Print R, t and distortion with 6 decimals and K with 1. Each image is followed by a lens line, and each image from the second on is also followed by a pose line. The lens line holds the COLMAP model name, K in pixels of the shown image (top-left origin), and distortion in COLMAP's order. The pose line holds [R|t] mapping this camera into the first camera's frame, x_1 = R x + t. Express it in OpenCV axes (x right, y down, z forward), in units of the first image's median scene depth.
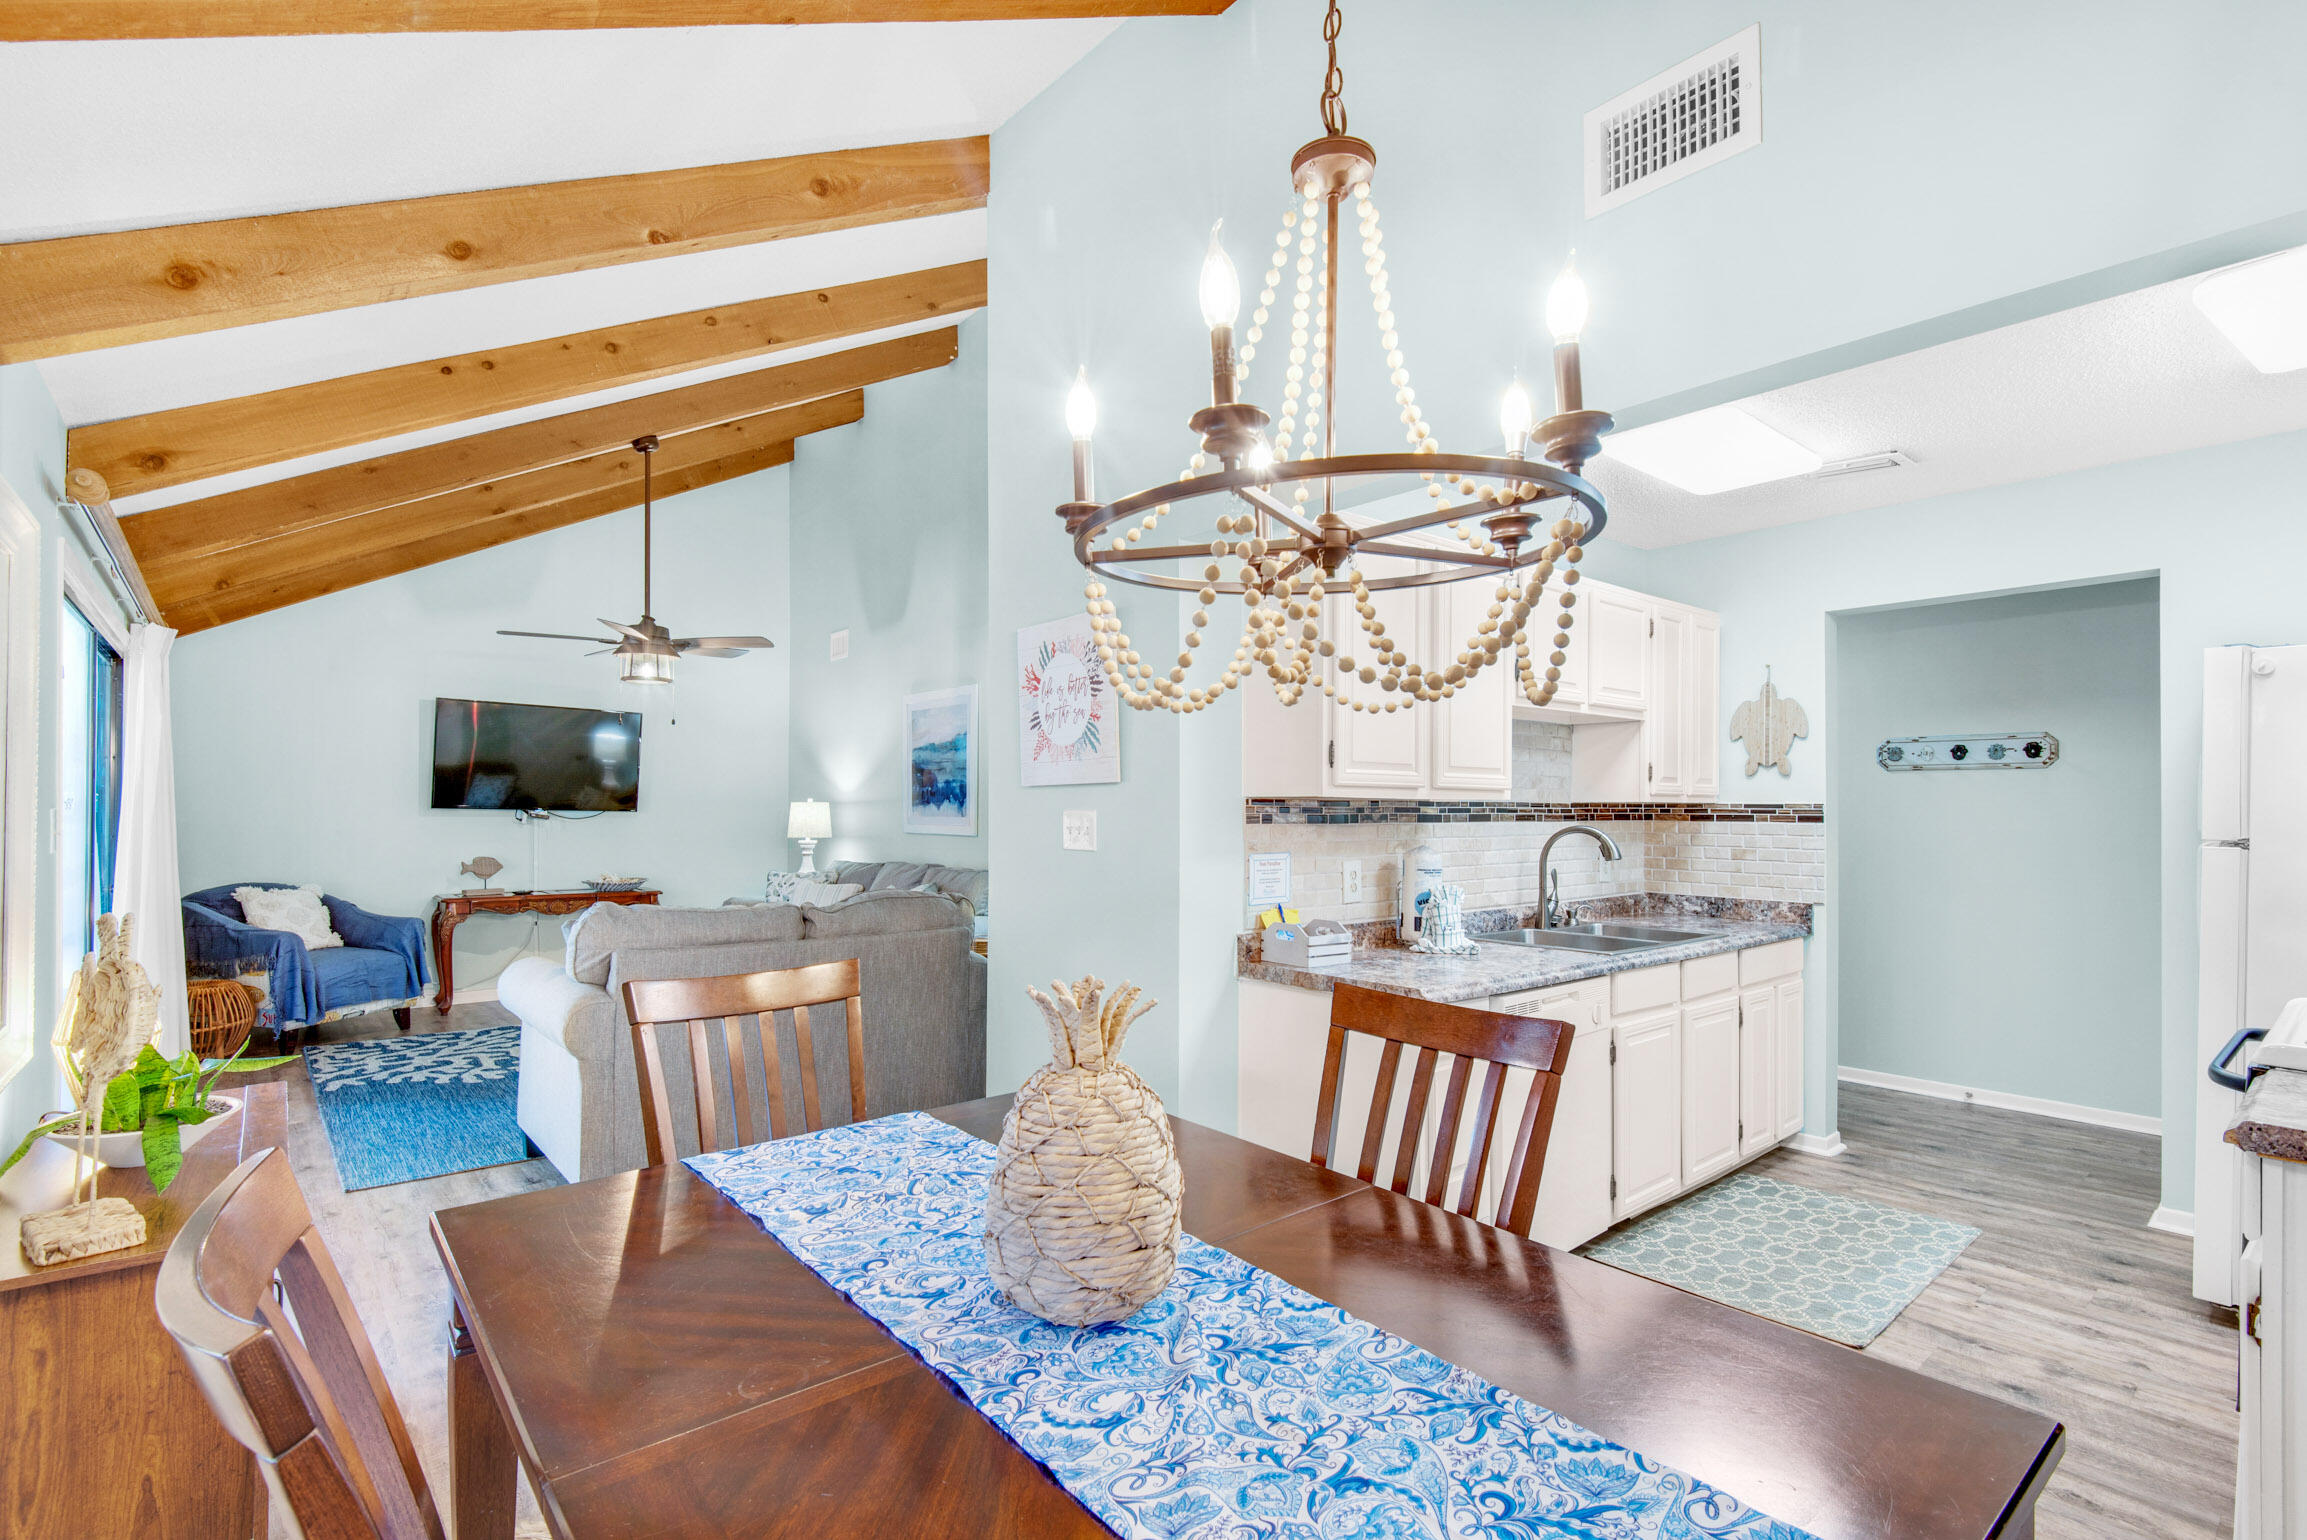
lens RADIAL K [[1071.0, 0, 1136.6], [0, 1071.0, 789.0], [0, 0, 1]] dist [-0.010386, -0.001290]
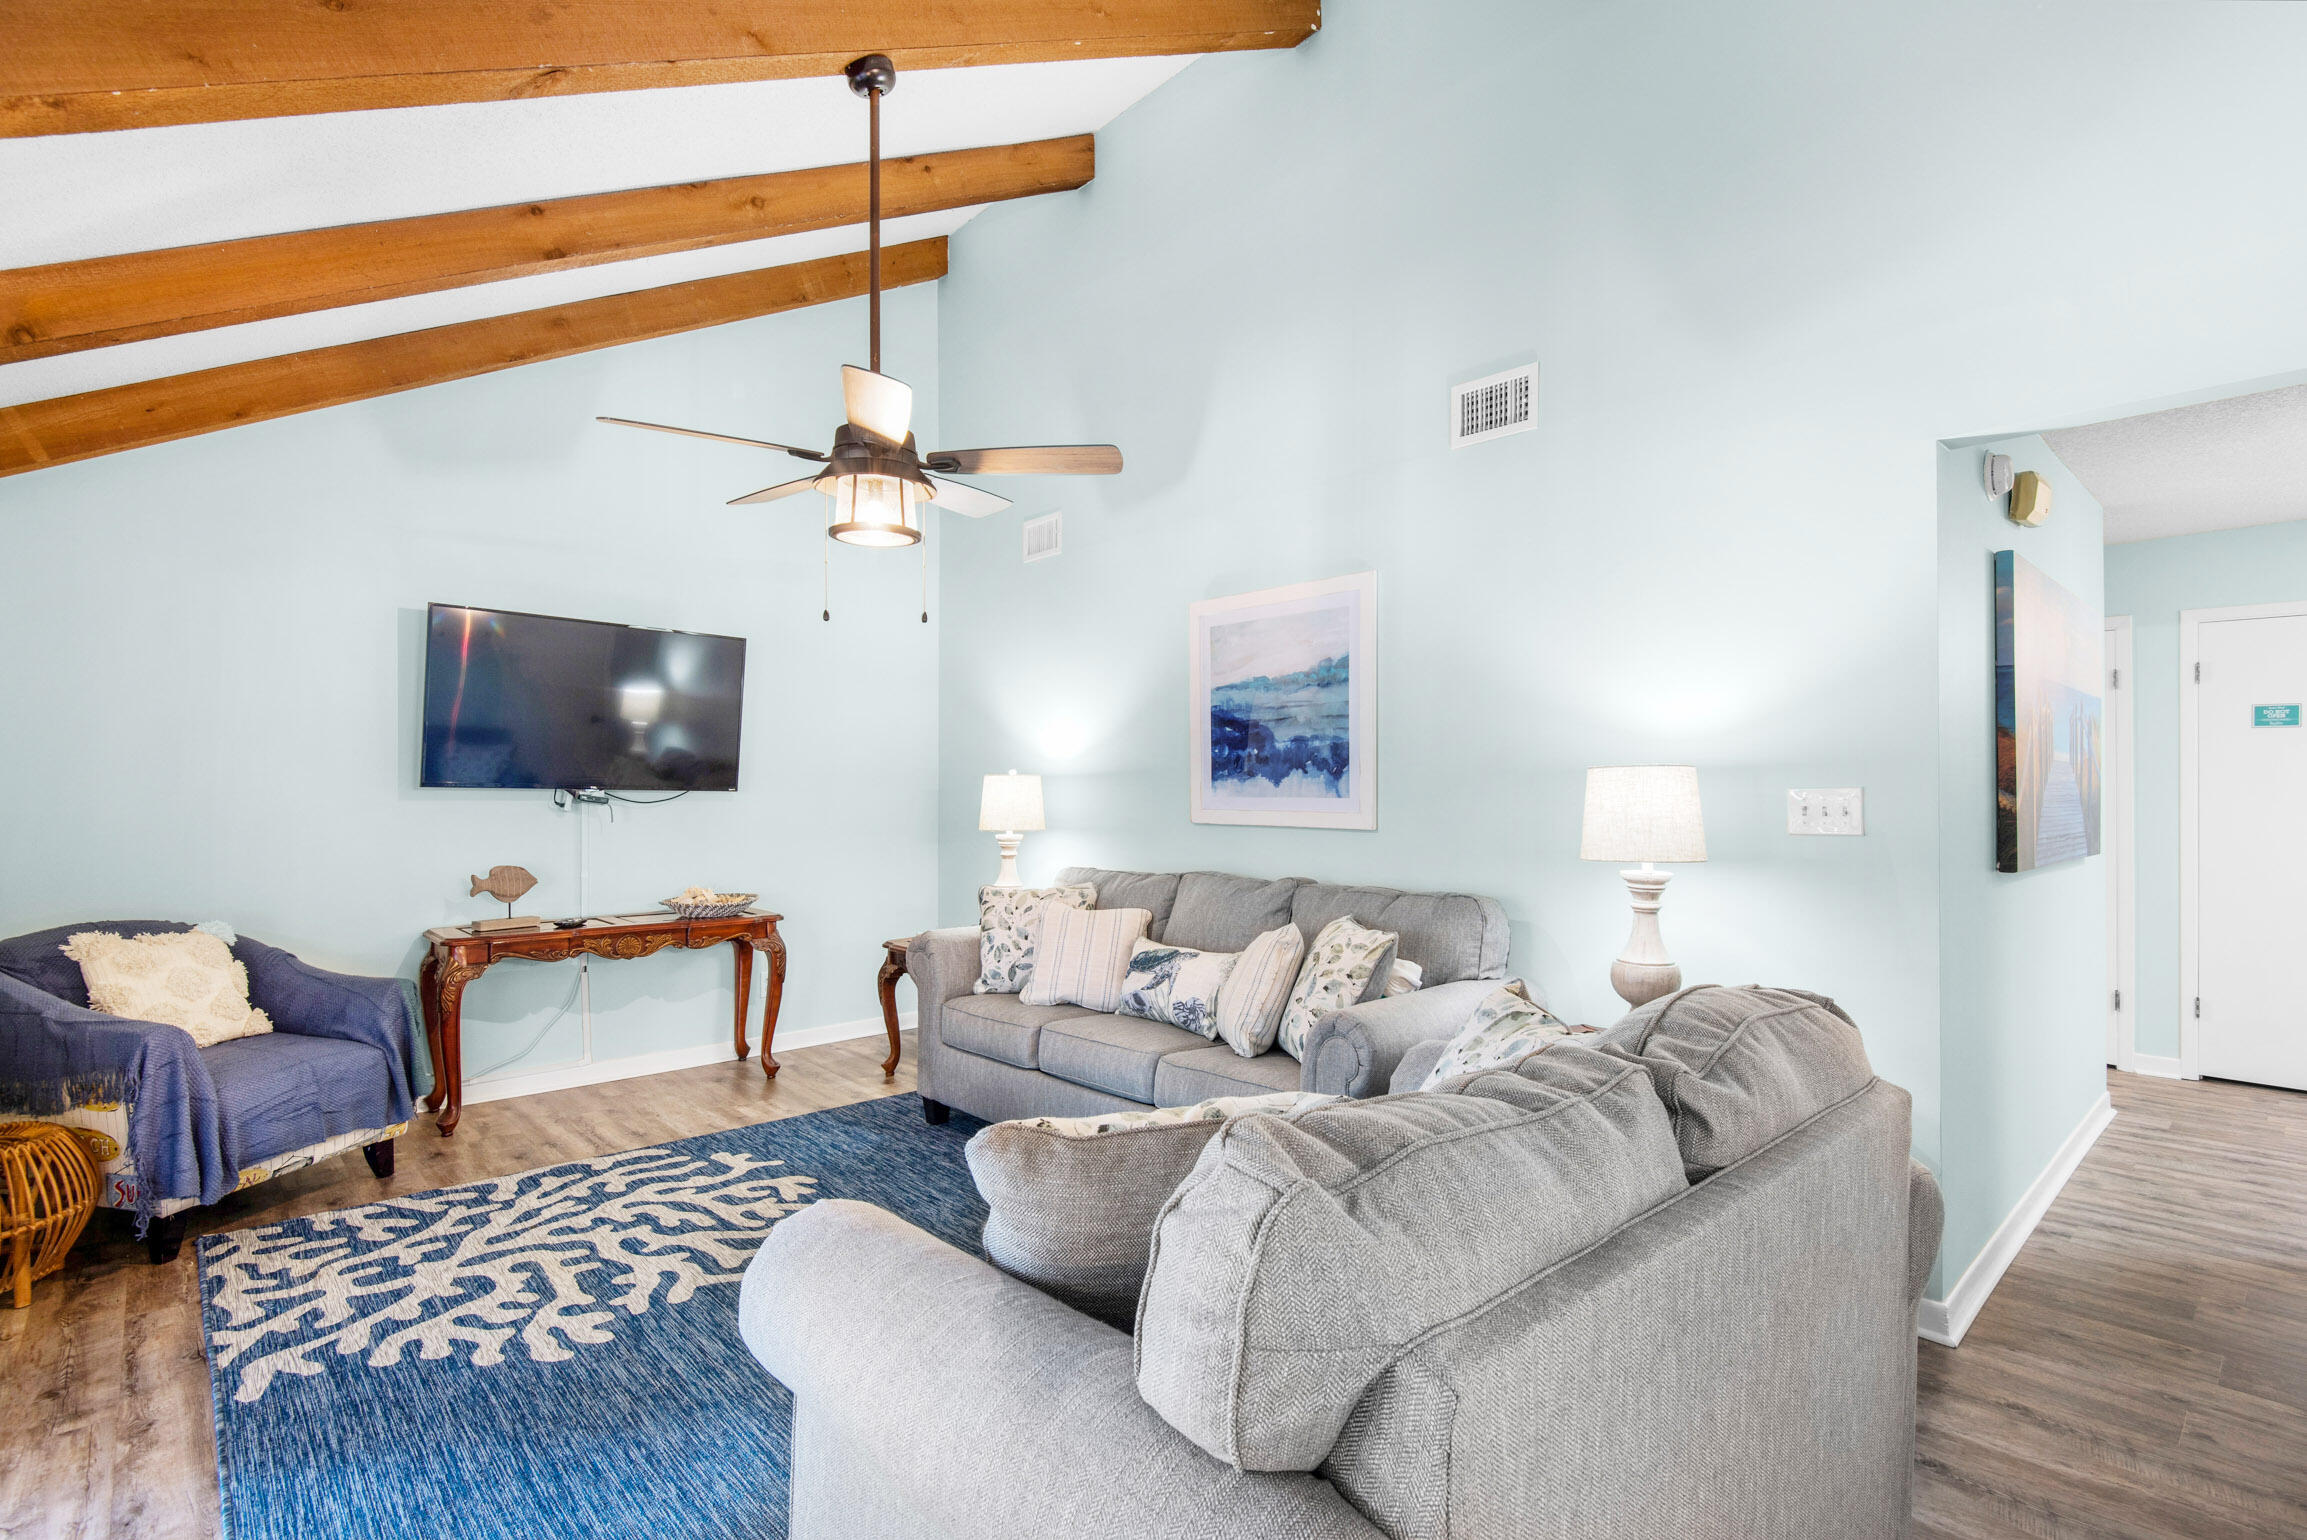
lens RADIAL K [[1123.5, 0, 1152.8], [0, 1123.5, 768.0], [0, 0, 1]] dist [-0.009099, -0.001118]
pose [[0.999619, -0.003672, 0.027357, -0.286568], [0.003624, 0.999992, 0.001810, 0.008224], [-0.027363, -0.001710, 0.999624, 0.384906]]
